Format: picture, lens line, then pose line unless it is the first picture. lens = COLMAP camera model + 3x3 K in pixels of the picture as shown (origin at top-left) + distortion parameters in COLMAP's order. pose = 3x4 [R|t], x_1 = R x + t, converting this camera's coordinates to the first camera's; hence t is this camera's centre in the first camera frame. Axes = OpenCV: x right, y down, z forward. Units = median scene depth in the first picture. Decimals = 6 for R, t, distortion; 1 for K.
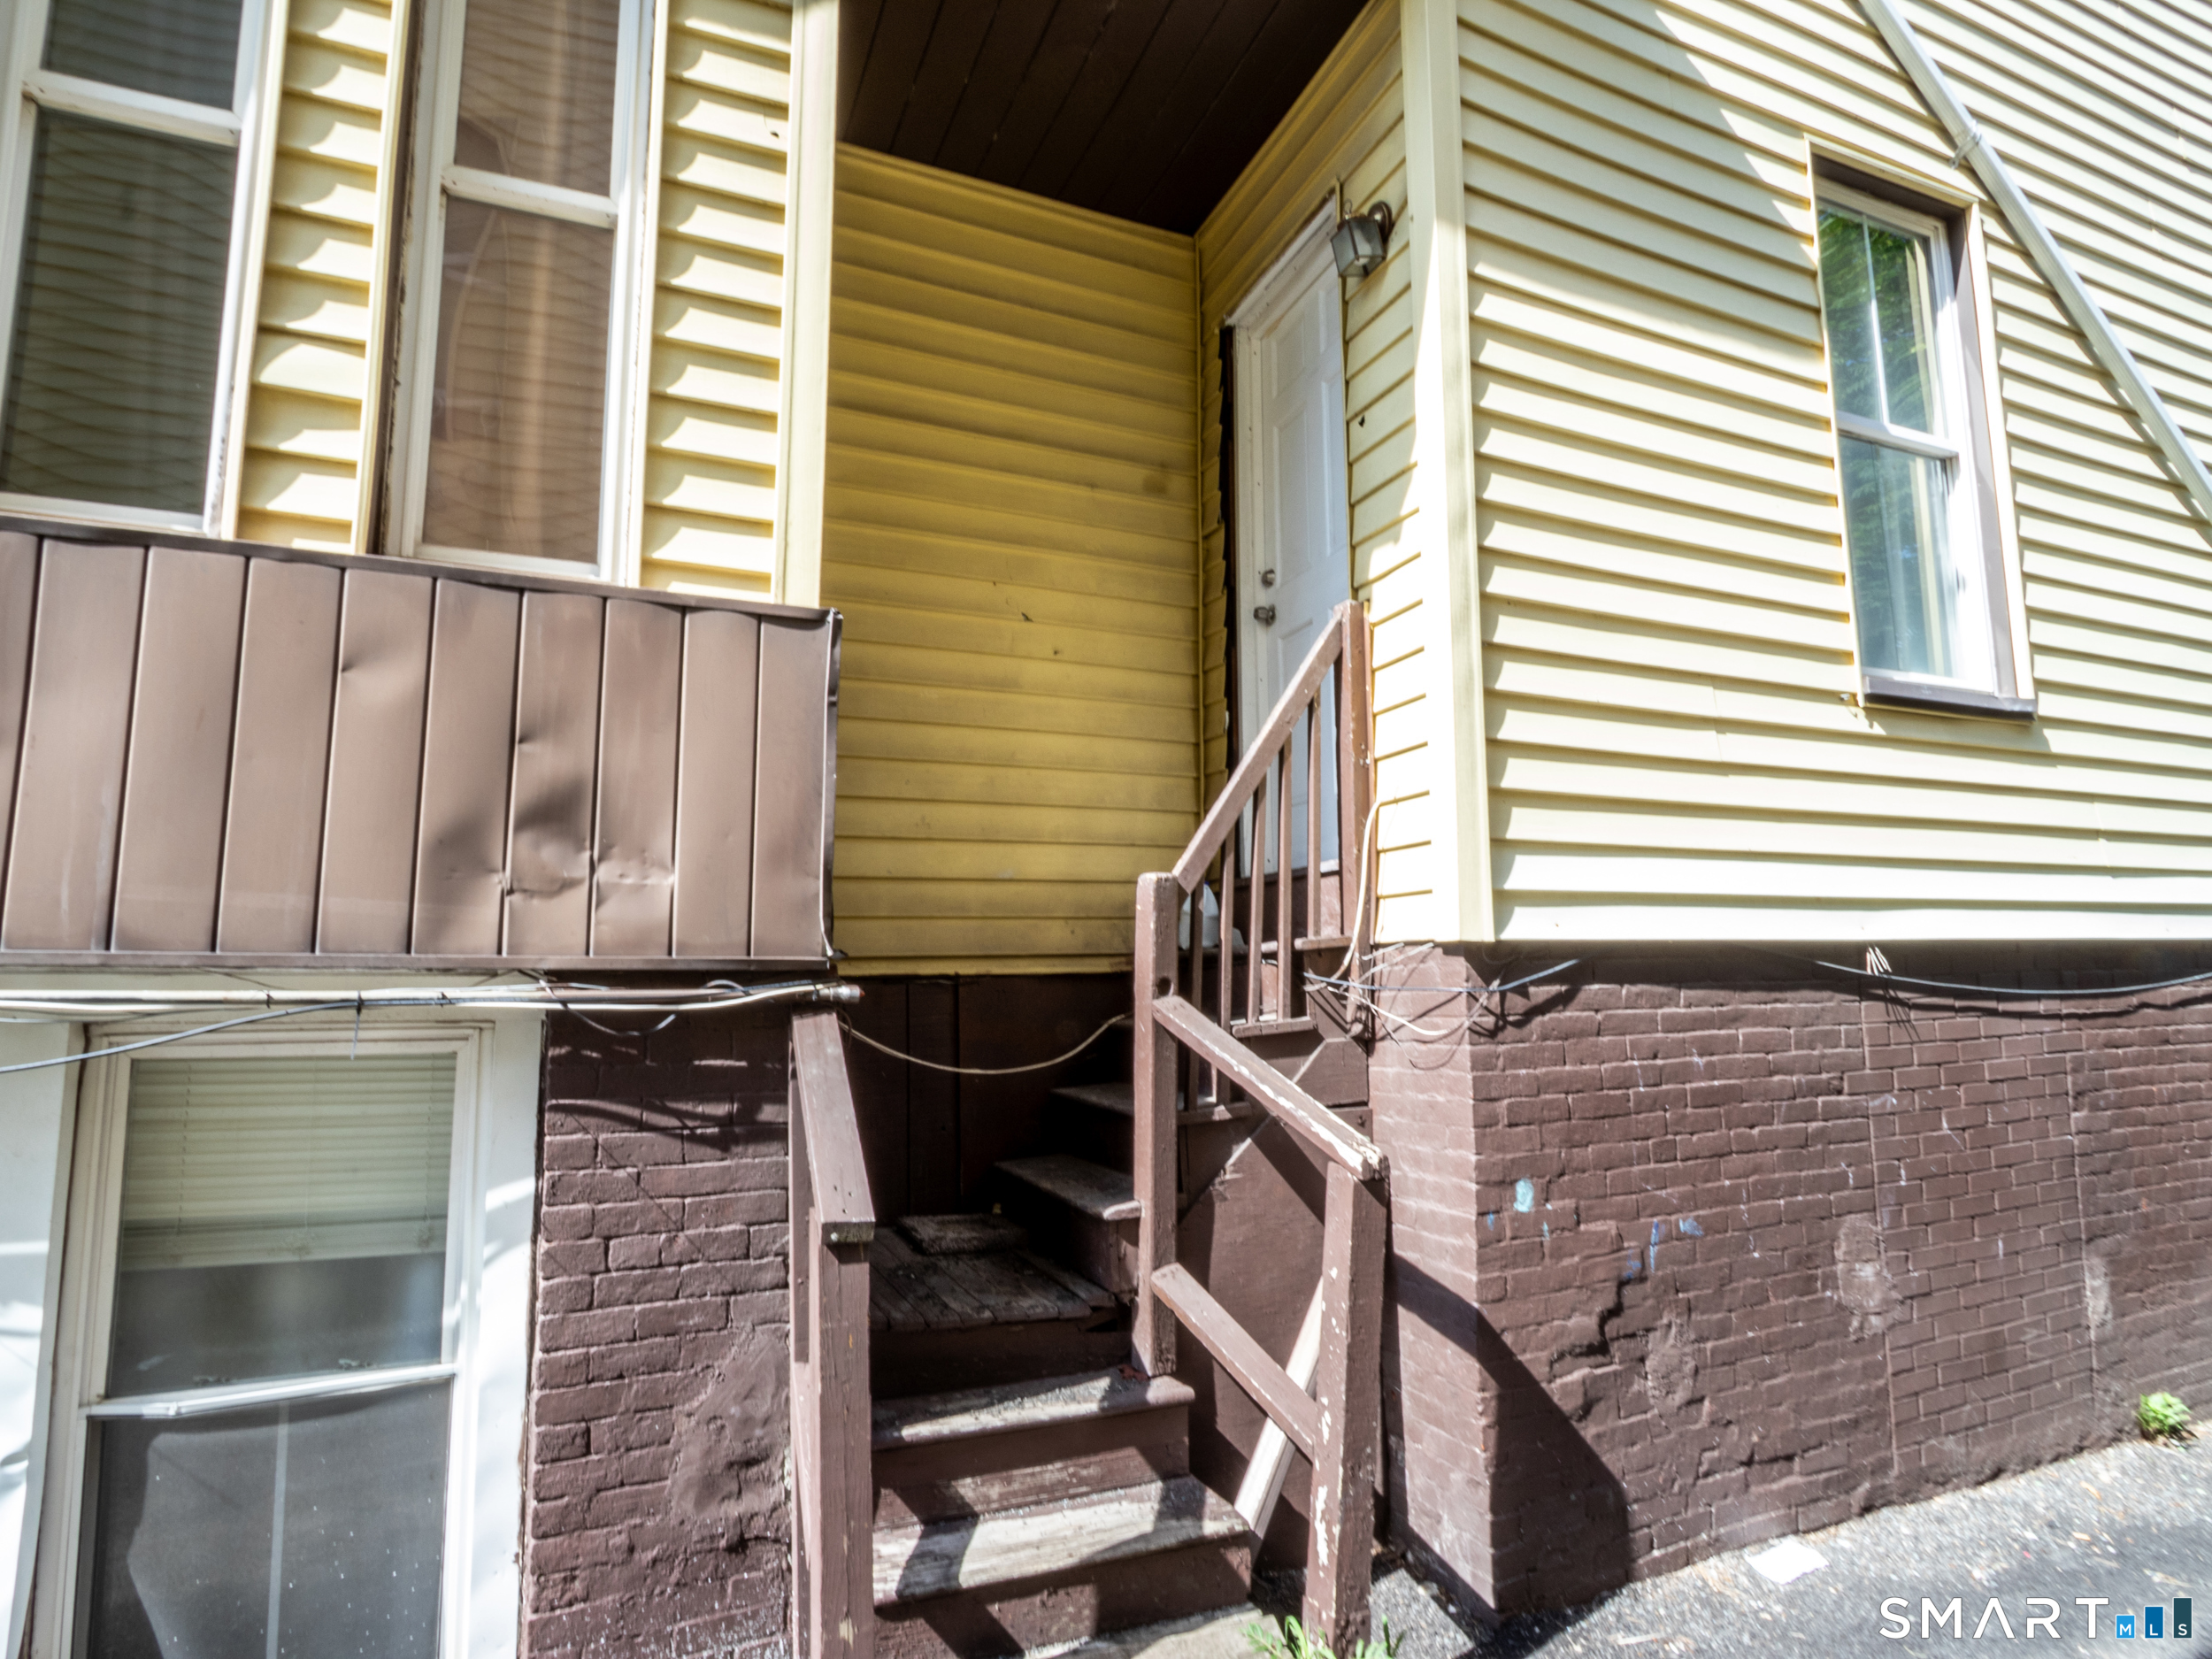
lens RADIAL K [[1147.1, 0, 1106.0], [0, 1147.1, 829.5], [0, 0, 1]] dist [0.000795, 0.000859]
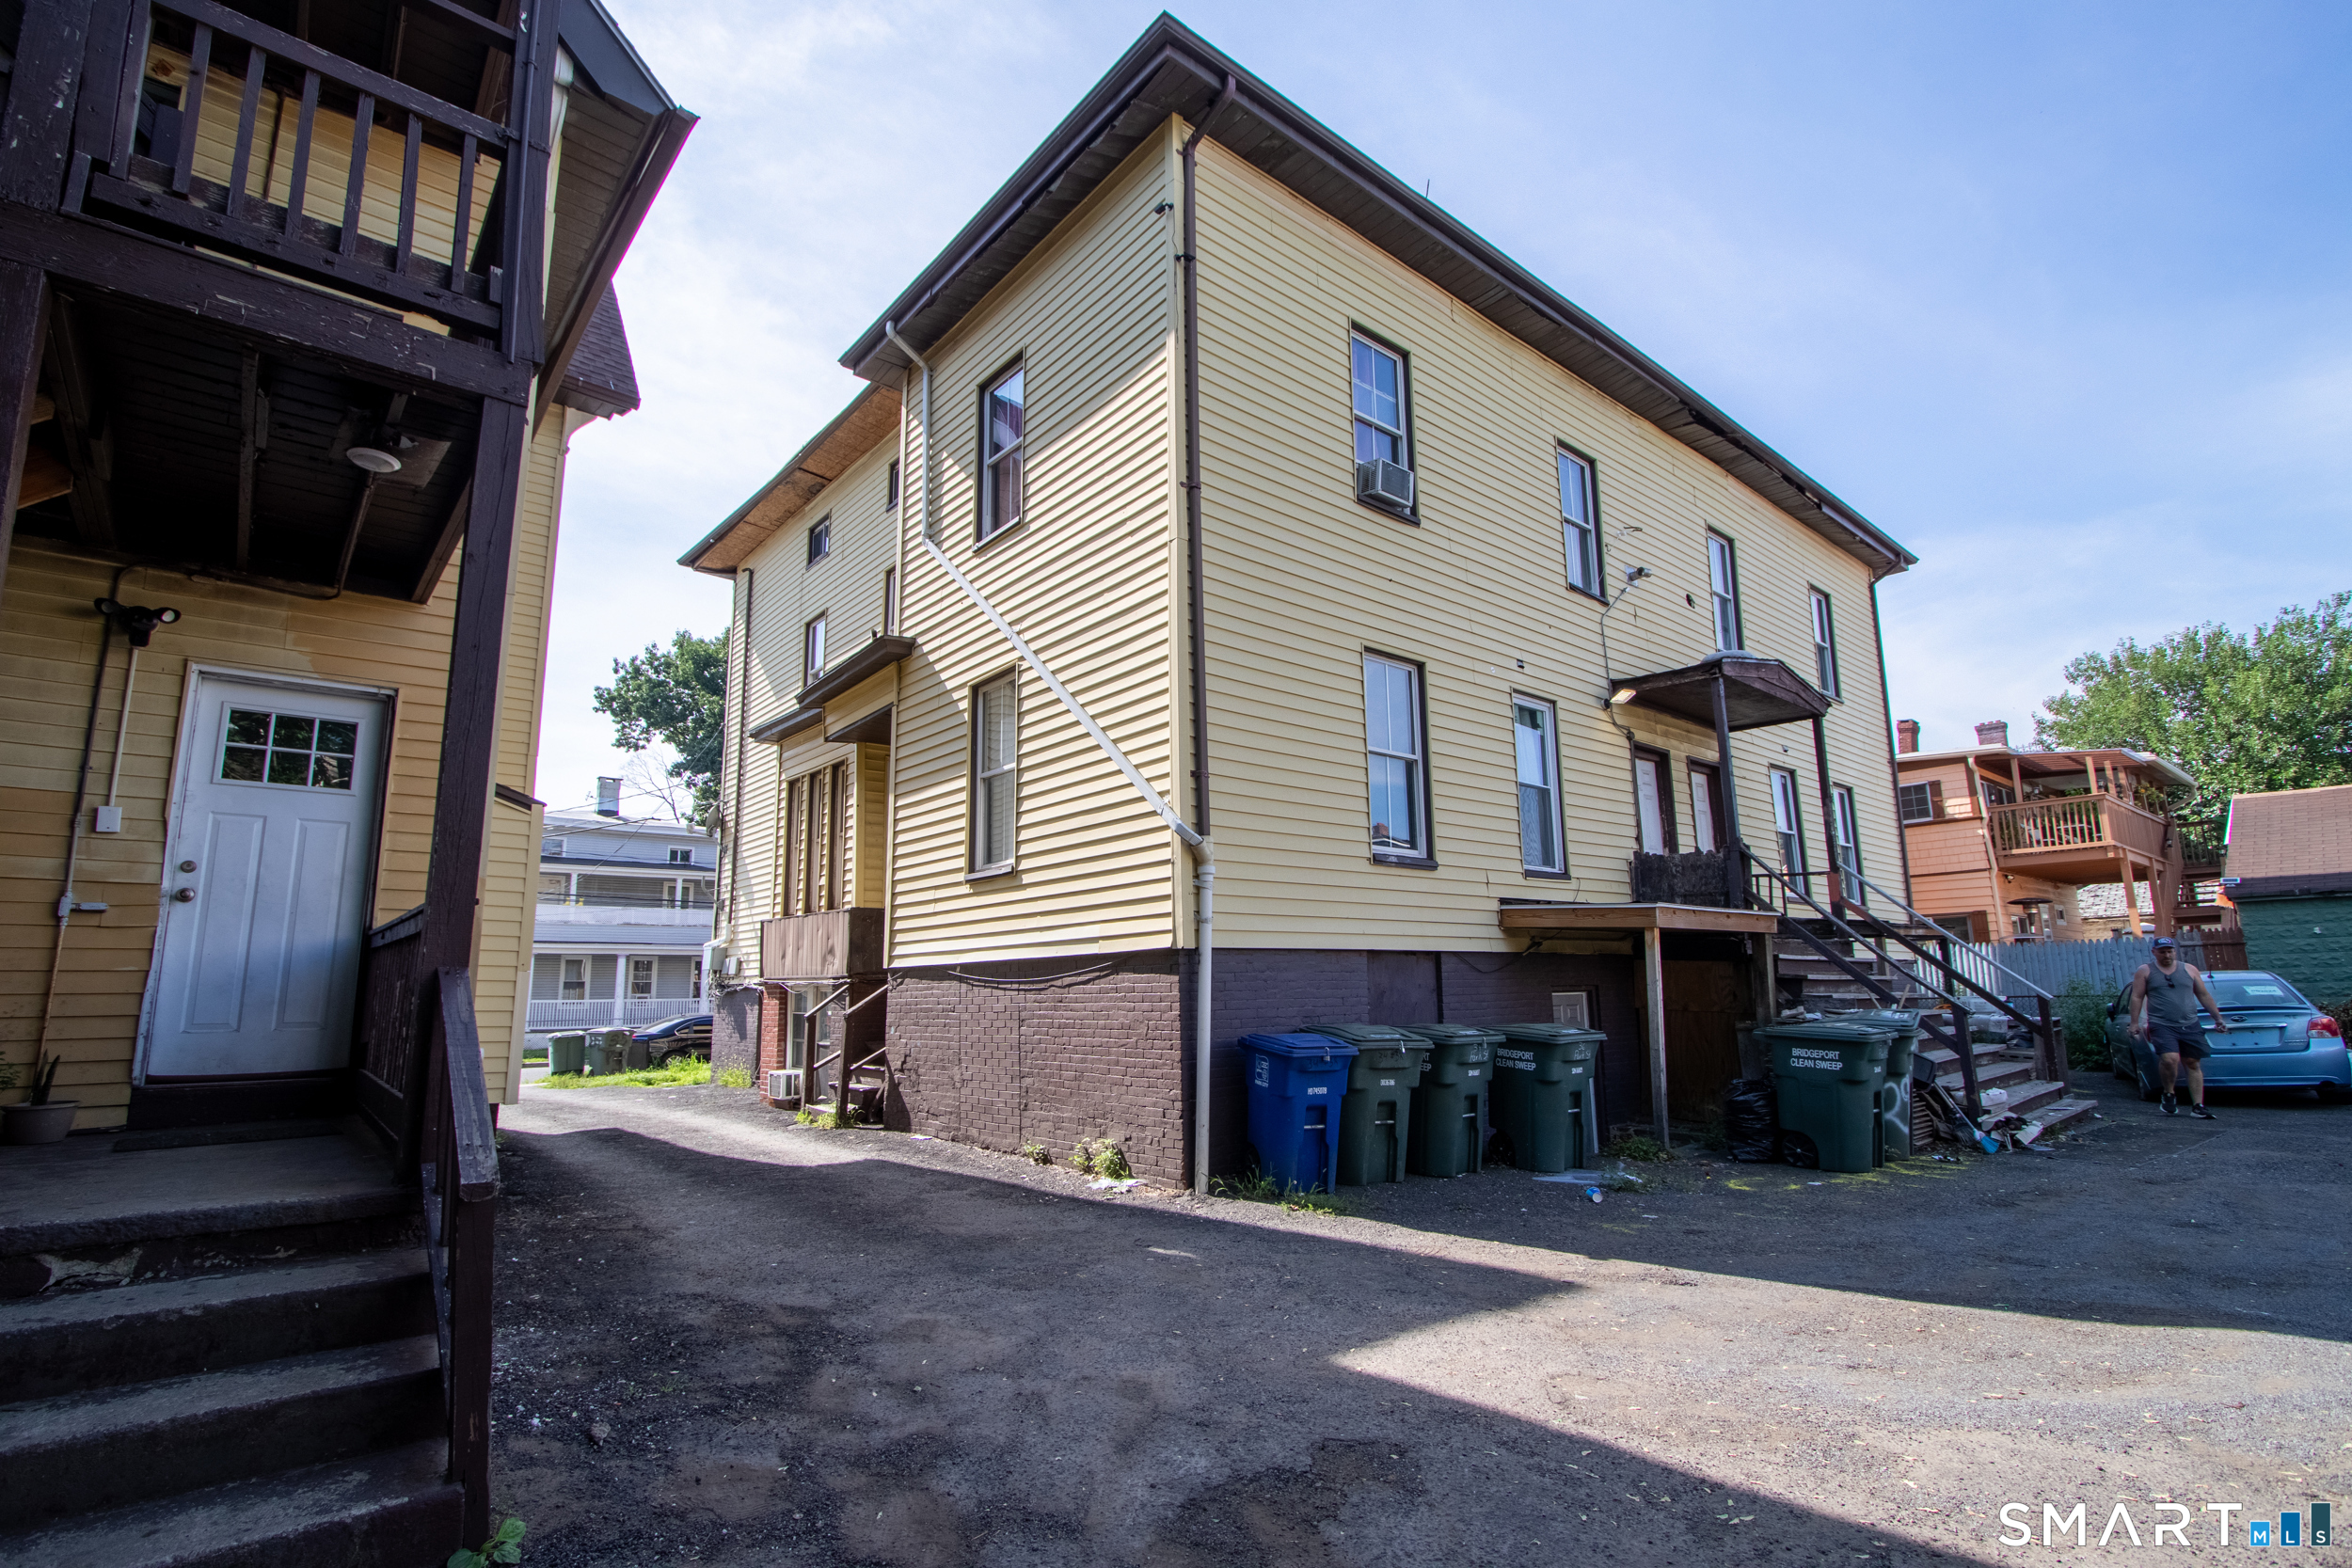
lens RADIAL K [[1115.3, 0, 1176.0], [0, 1115.3, 784.0], [0, 0, 1]] dist [-0.008766, 0.000590]
pose [[0.282423, -0.174513, -0.943283, 3.310860], [0.128352, 0.981346, -0.143126, 0.111507], [0.950665, -0.080651, 0.299554, 0.612526]]
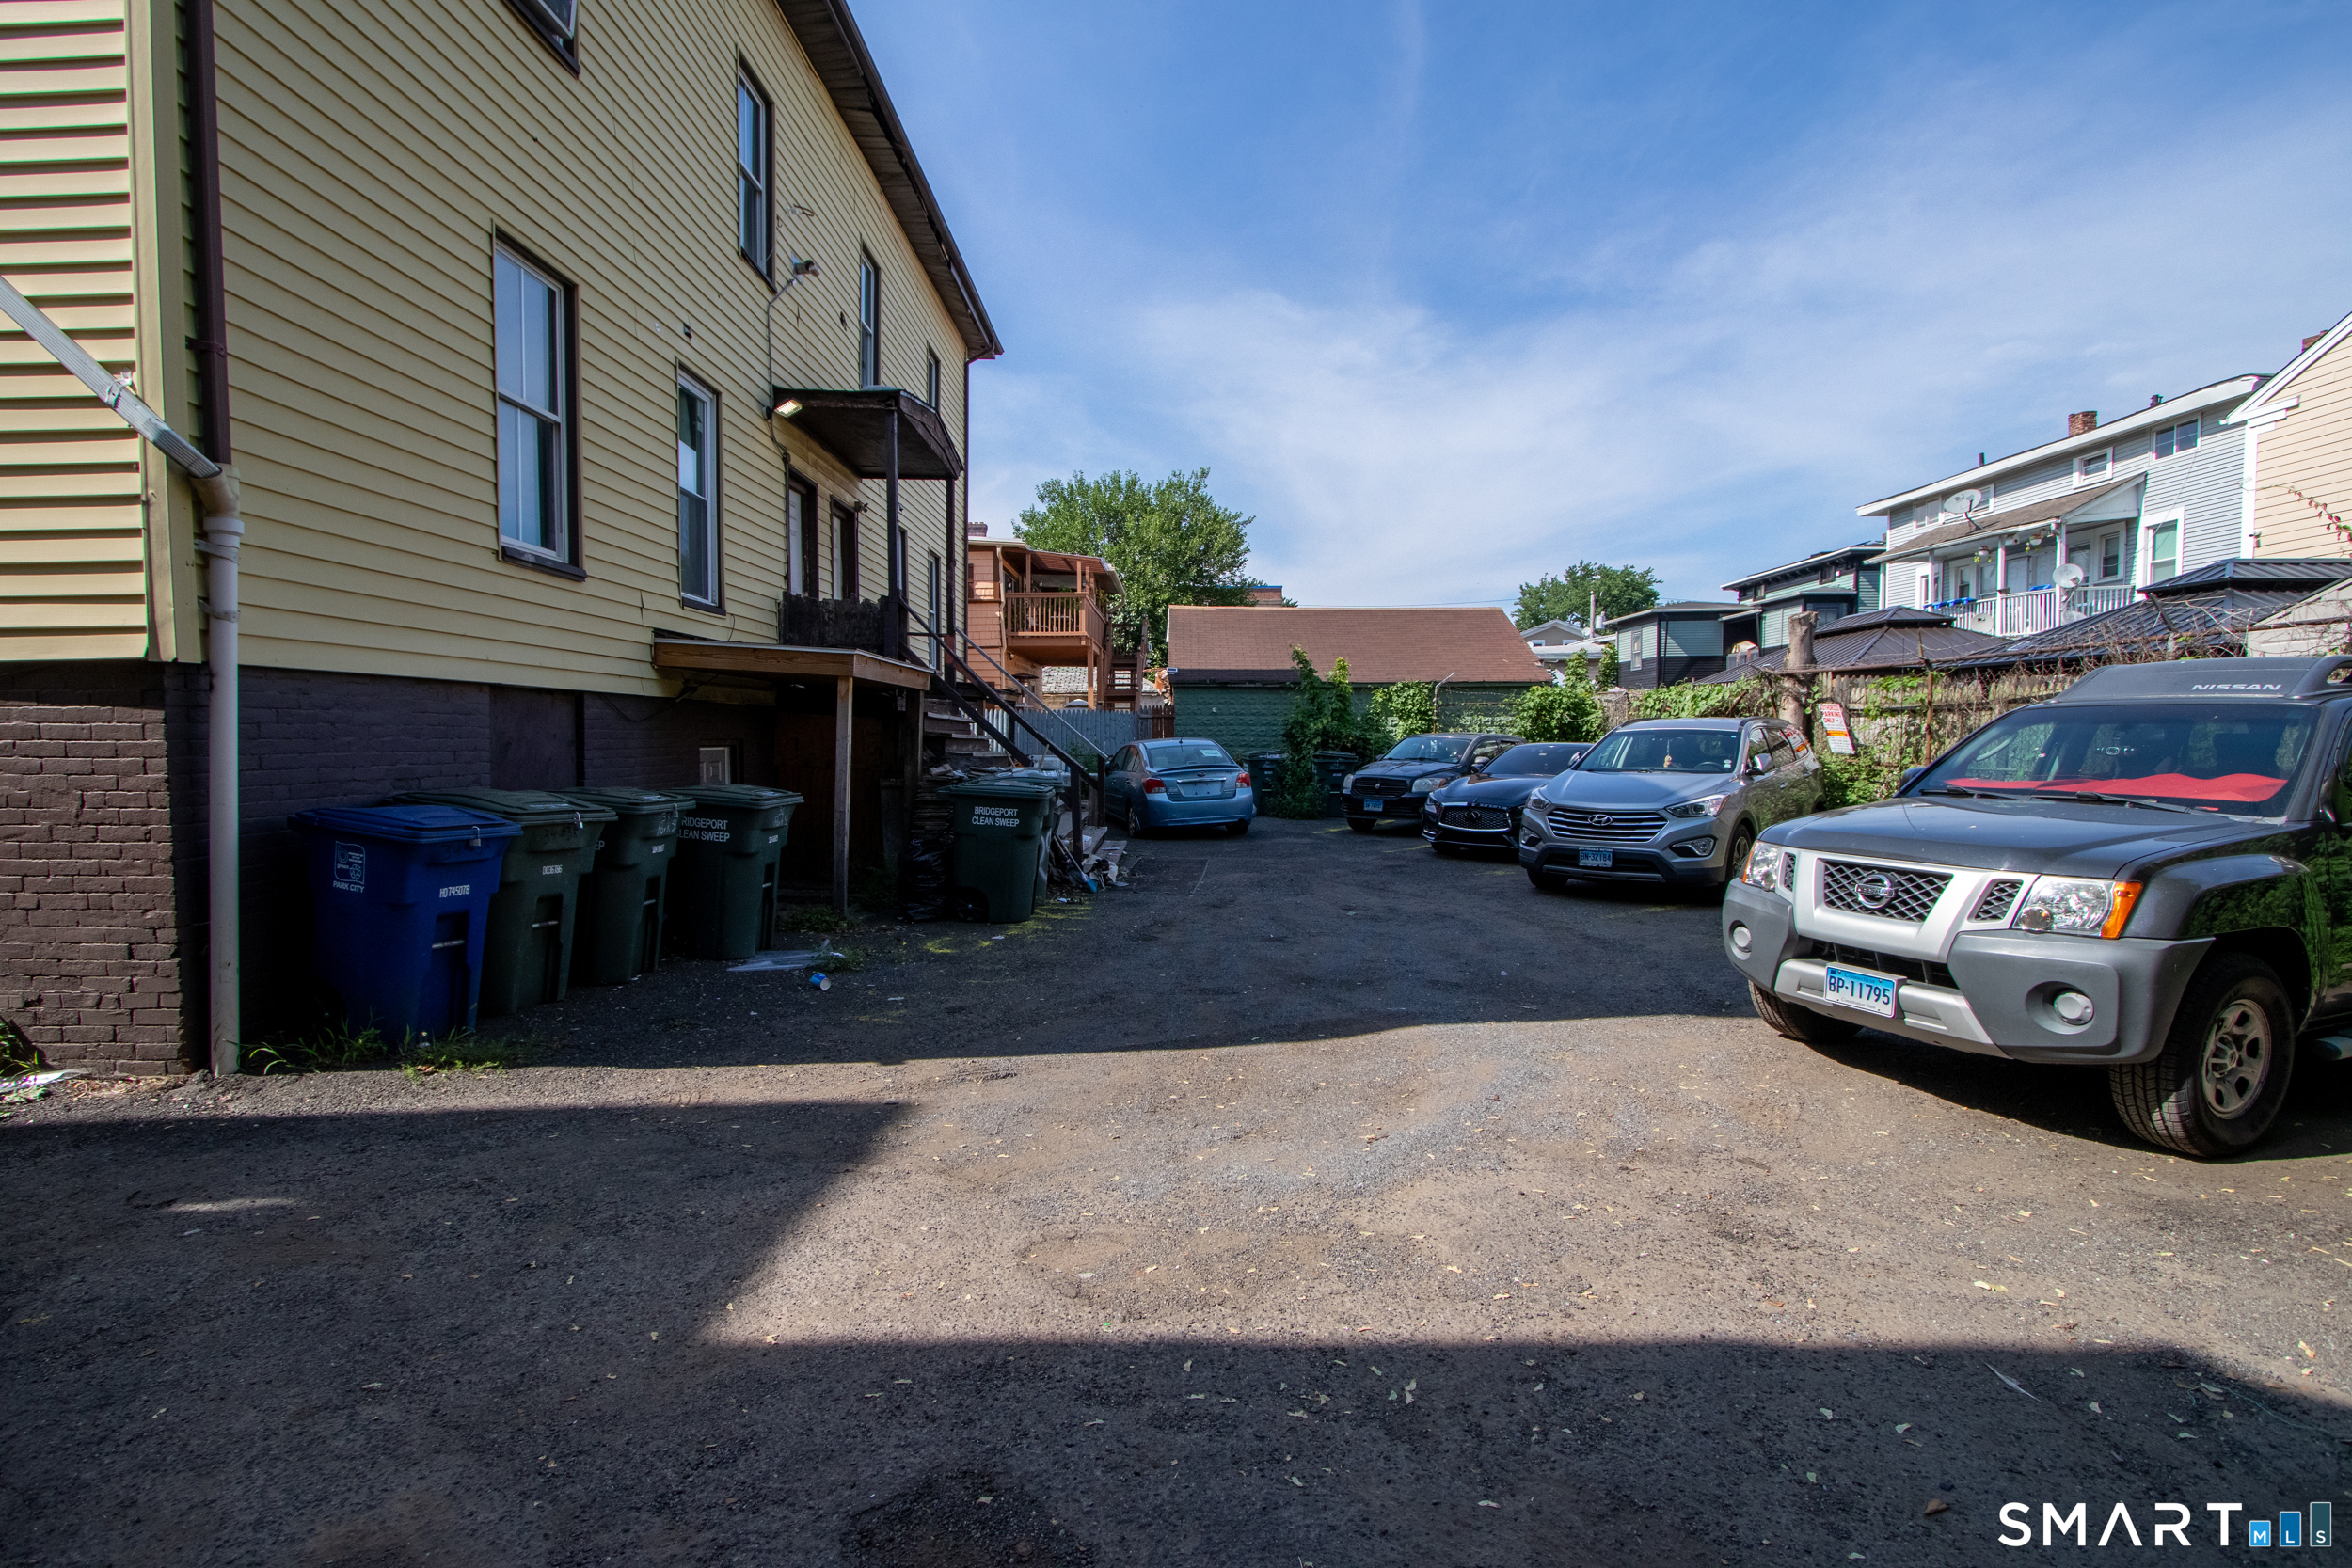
lens RADIAL K [[1115.3, 0, 1176.0], [0, 1115.3, 784.0], [0, 0, 1]] dist [-0.008766, 0.000590]
pose [[0.908431, 0.024846, -0.417296, 2.722365], [0.041964, 0.987770, 0.150164, 0.112853], [0.415924, -0.153925, 0.896278, 0.608201]]
